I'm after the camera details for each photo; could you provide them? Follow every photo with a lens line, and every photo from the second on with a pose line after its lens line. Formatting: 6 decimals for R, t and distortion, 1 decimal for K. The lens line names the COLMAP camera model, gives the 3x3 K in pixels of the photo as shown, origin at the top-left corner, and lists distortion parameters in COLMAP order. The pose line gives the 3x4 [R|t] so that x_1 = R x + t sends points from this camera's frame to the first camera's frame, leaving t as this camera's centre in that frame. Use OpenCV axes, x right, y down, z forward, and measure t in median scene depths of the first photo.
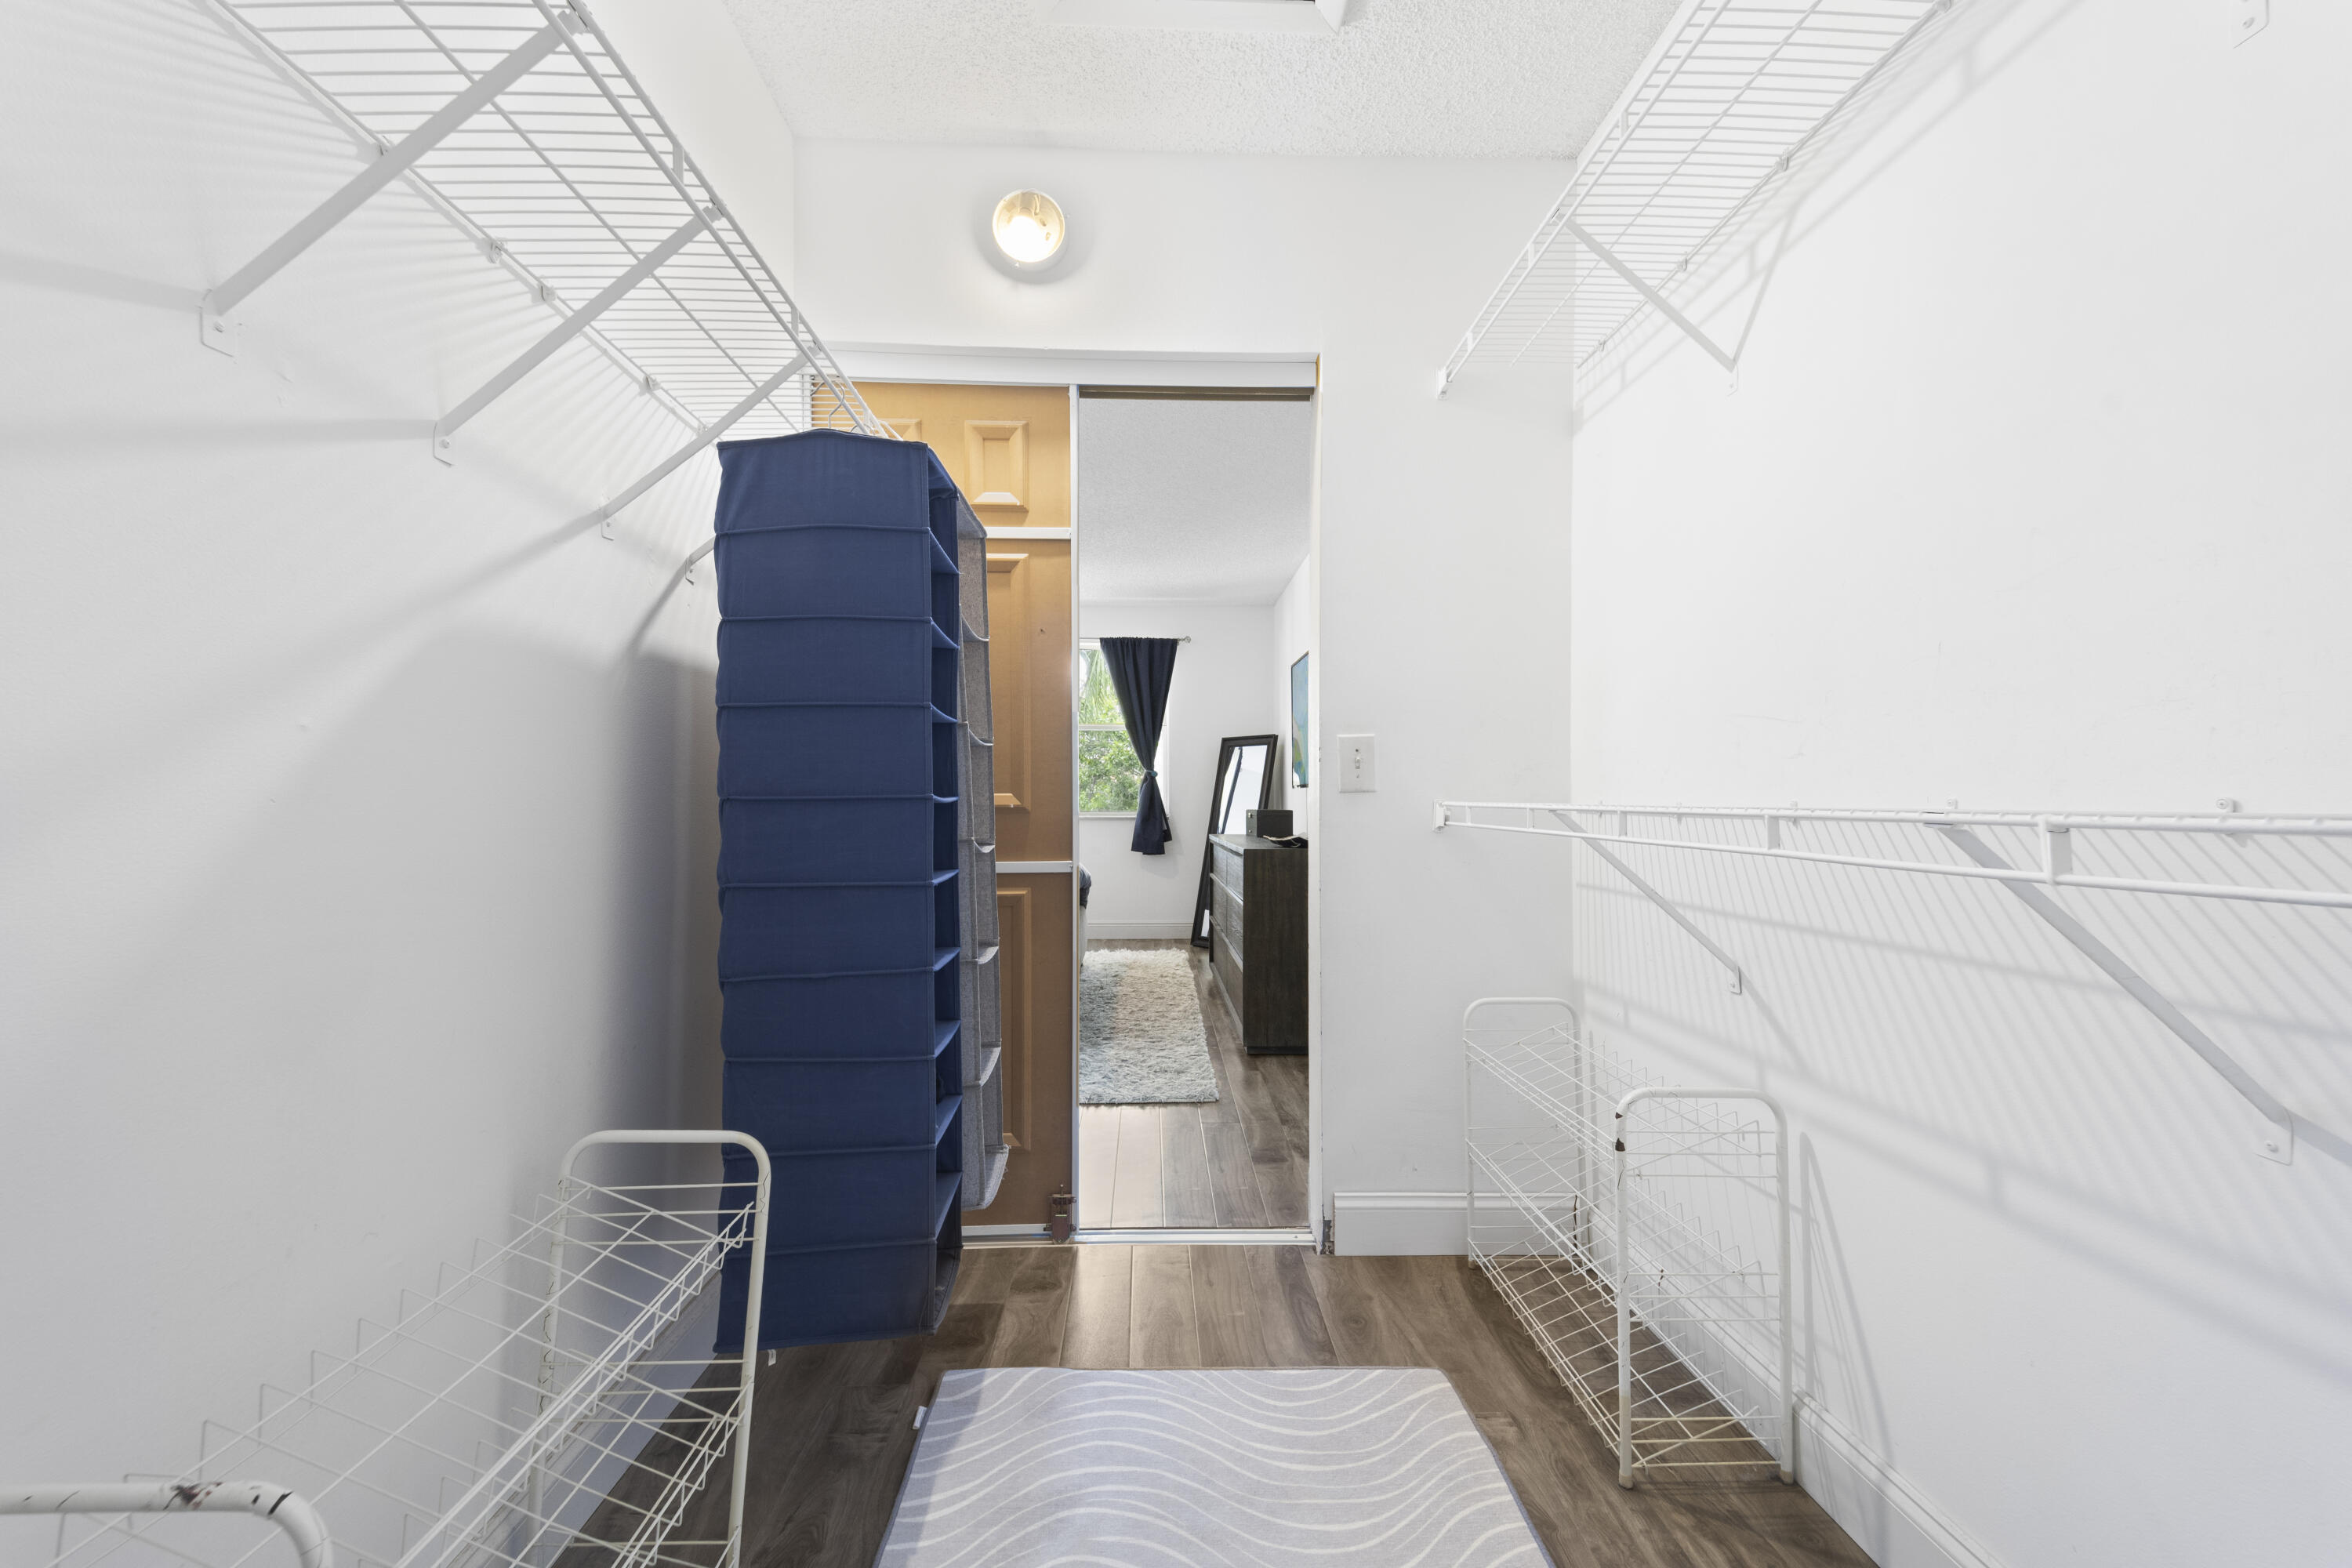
lens RADIAL K [[914.7, 0, 1172.8], [0, 914.7, 790.7], [0, 0, 1]] dist [0.079732, -0.038607]
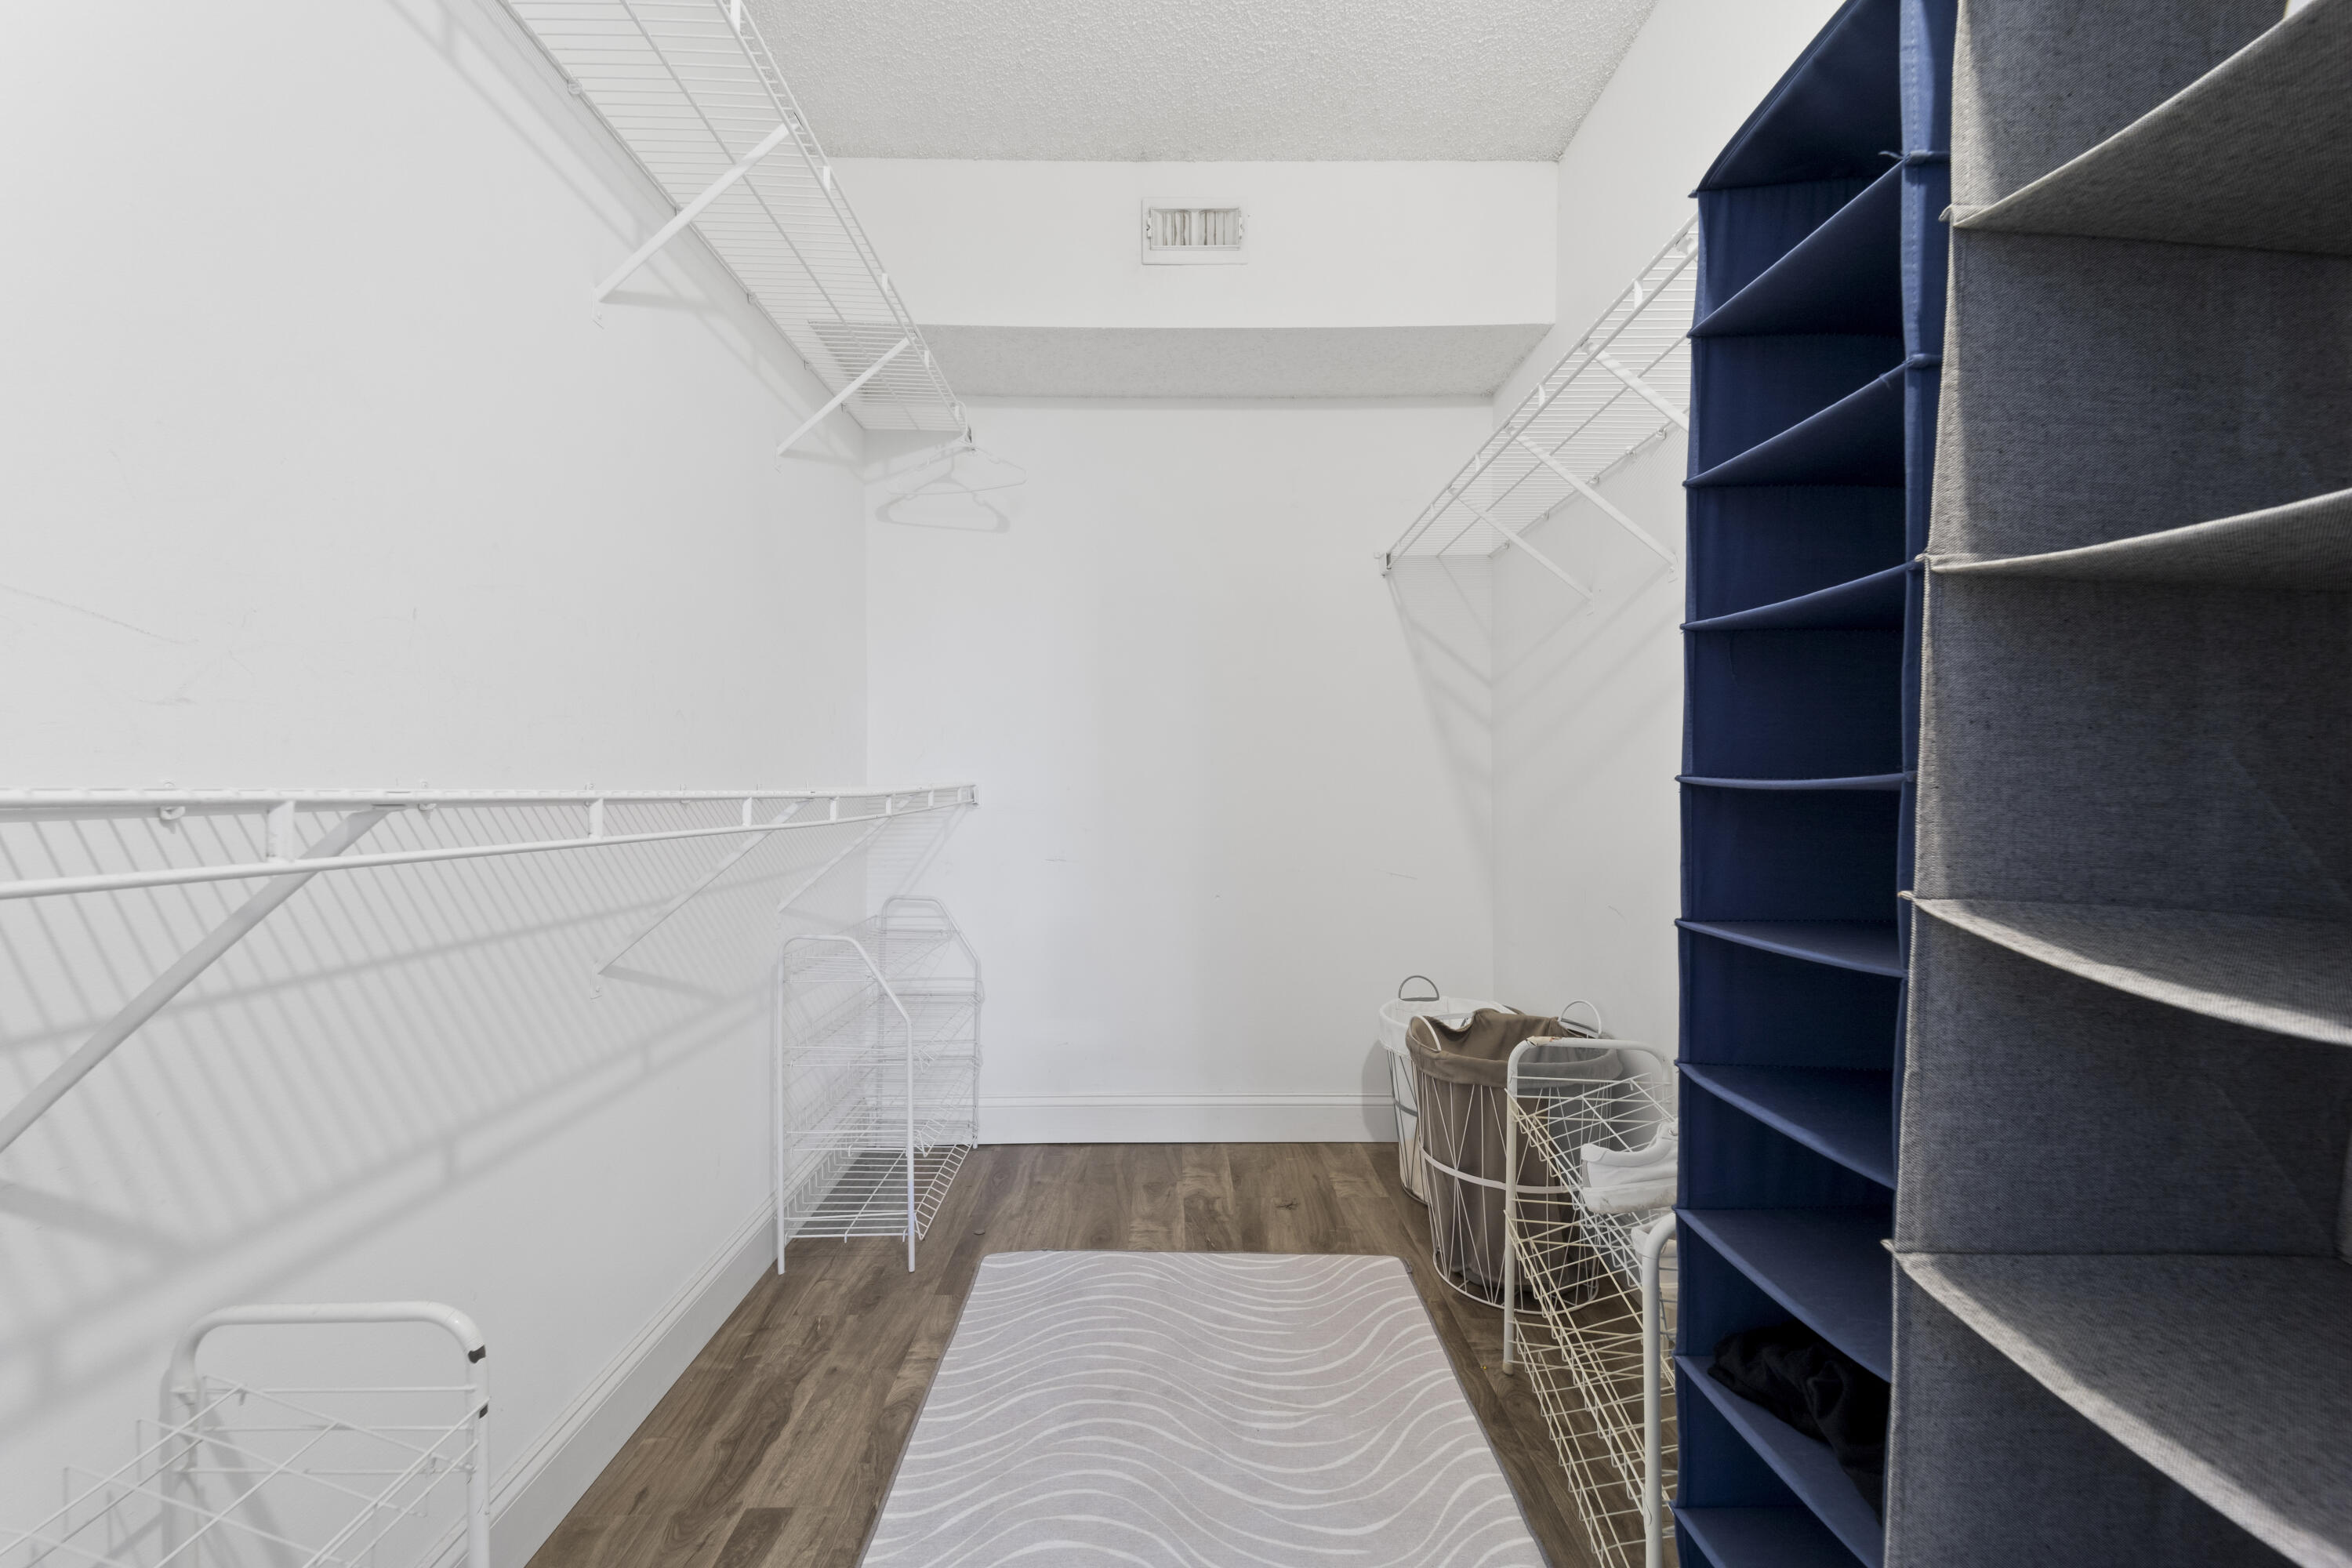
lens RADIAL K [[914.7, 0, 1172.8], [0, 914.7, 790.7], [0, 0, 1]] dist [0.079732, -0.038607]
pose [[-0.999382, 0.010786, 0.033452, 0.046543], [0.010629, 0.999932, -0.004879, 0.025709], [-0.033503, -0.004521, -0.999428, 1.550204]]
